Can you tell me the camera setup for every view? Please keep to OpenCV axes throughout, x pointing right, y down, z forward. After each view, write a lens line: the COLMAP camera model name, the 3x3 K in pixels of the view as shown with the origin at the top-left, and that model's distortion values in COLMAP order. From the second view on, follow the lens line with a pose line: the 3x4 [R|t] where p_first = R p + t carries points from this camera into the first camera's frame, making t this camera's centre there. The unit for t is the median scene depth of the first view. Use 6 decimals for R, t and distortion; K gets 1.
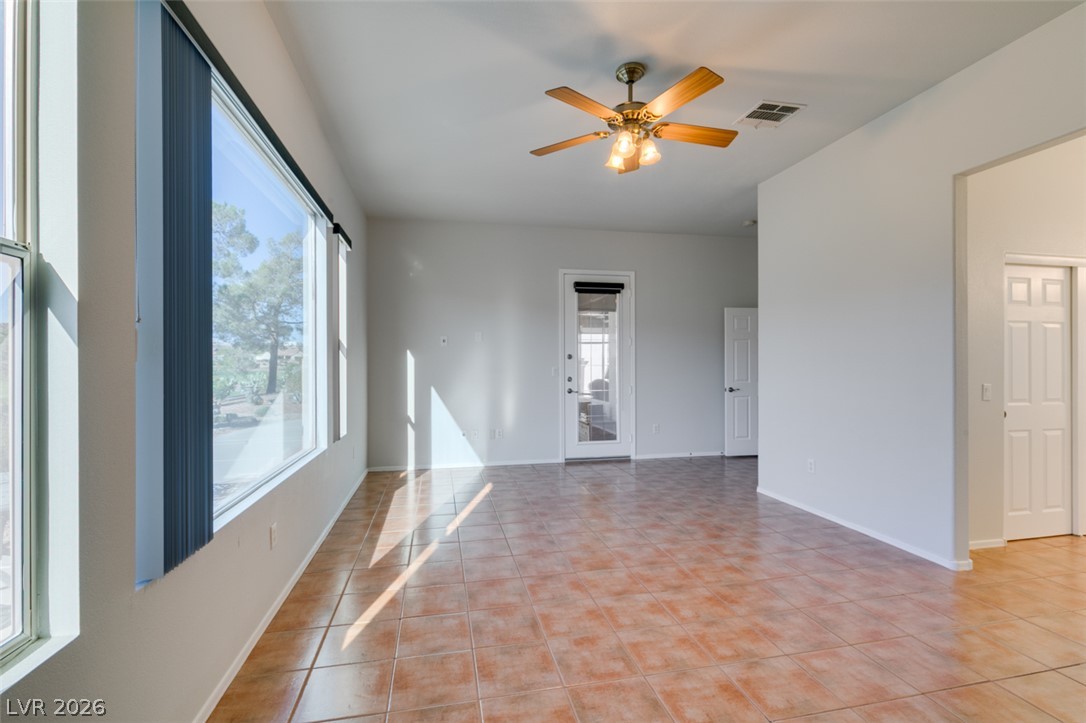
lens RADIAL K [[485.0, 0, 547.7], [0, 485.0, 365.3], [0, 0, 1]] dist [-0.000165, 0.000019]
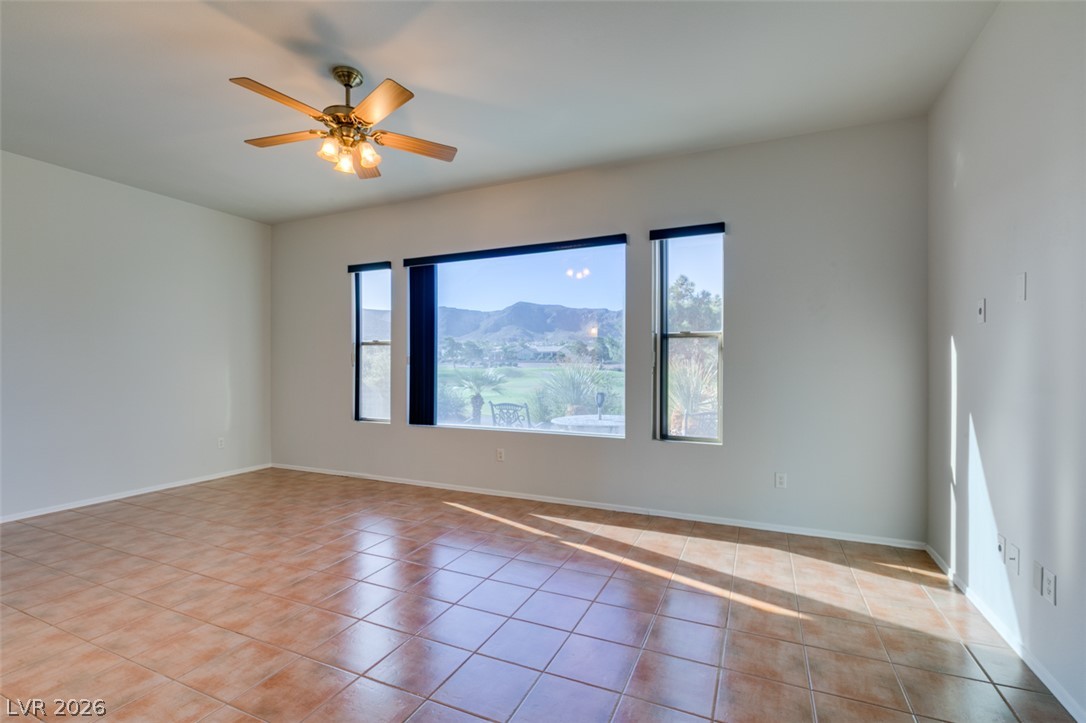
lens RADIAL K [[489.3, 0, 540.3], [0, 489.3, 366.2], [0, 0, 1]] dist [-0.000684, -0.000228]
pose [[-0.605220, 0.005122, -0.796042, 0.716183], [0.000372, 0.999981, 0.006151, -0.009149], [0.796058, 0.003426, -0.605210, 1.874627]]
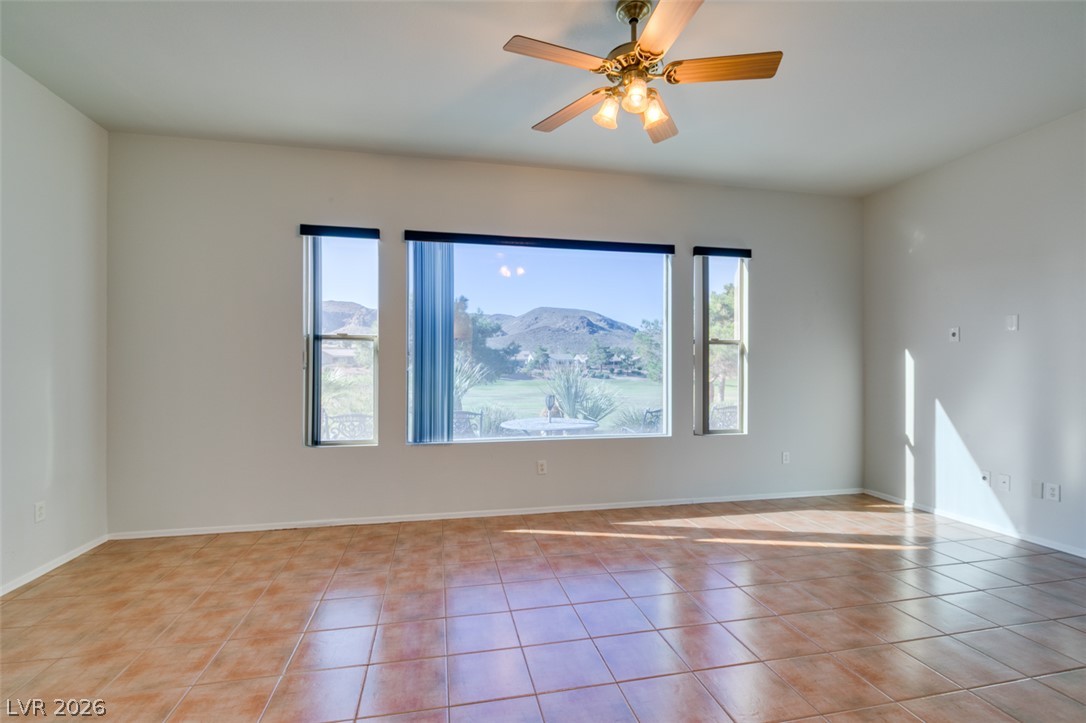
lens RADIAL K [[489.3, 0, 540.3], [0, 489.3, 366.2], [0, 0, 1]] dist [-0.000684, -0.000228]
pose [[-0.011212, -0.001897, -0.999935, 0.959455], [-0.002681, 0.999995, -0.001867, -0.004283], [0.999934, 0.002660, -0.011217, 0.827879]]
